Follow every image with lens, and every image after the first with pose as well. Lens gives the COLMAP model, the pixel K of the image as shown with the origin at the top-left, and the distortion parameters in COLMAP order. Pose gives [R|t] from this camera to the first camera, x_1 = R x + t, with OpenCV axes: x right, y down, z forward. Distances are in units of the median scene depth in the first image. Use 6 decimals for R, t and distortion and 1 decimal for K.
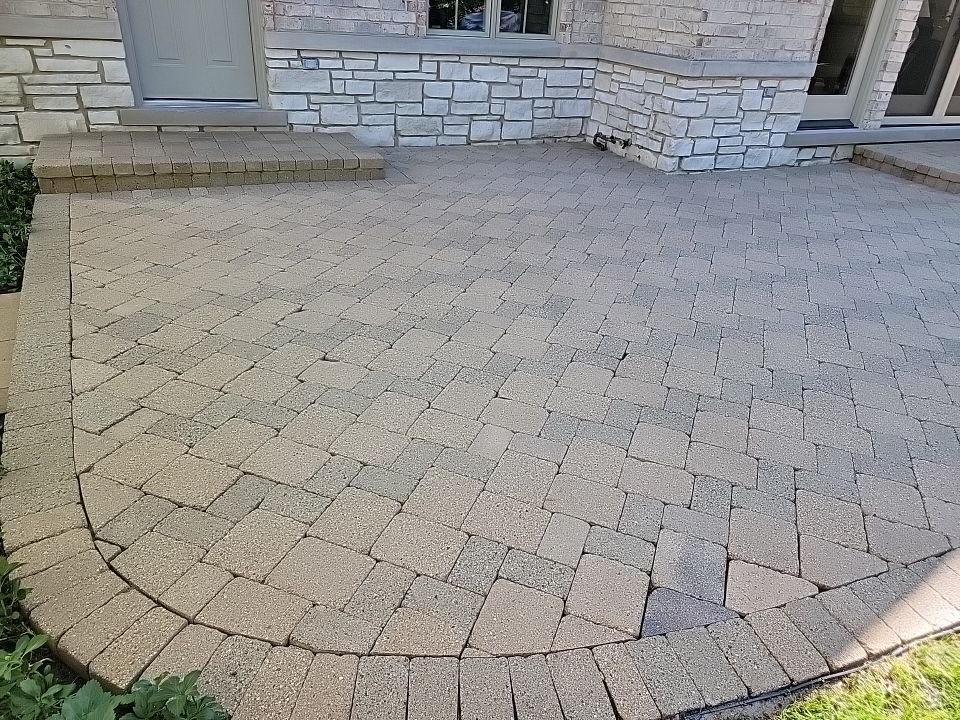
lens RADIAL K [[713.8, 0, 480.0], [0, 713.8, 360.0], [0, 0, 1]] dist [0.084759, -0.074095]
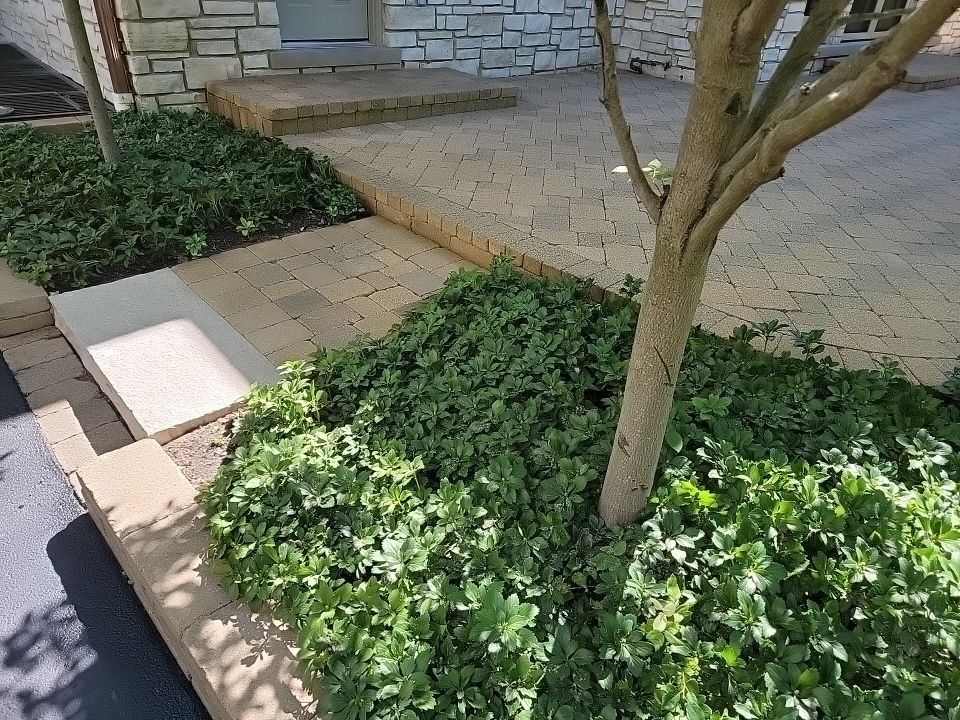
lens RADIAL K [[713.8, 0, 480.0], [0, 713.8, 360.0], [0, 0, 1]] dist [0.084759, -0.074095]
pose [[0.964204, -0.142182, 0.223821, -0.446969], [0.128366, 0.988872, 0.075191, 0.035904], [-0.232021, -0.043768, 0.971726, -0.059044]]
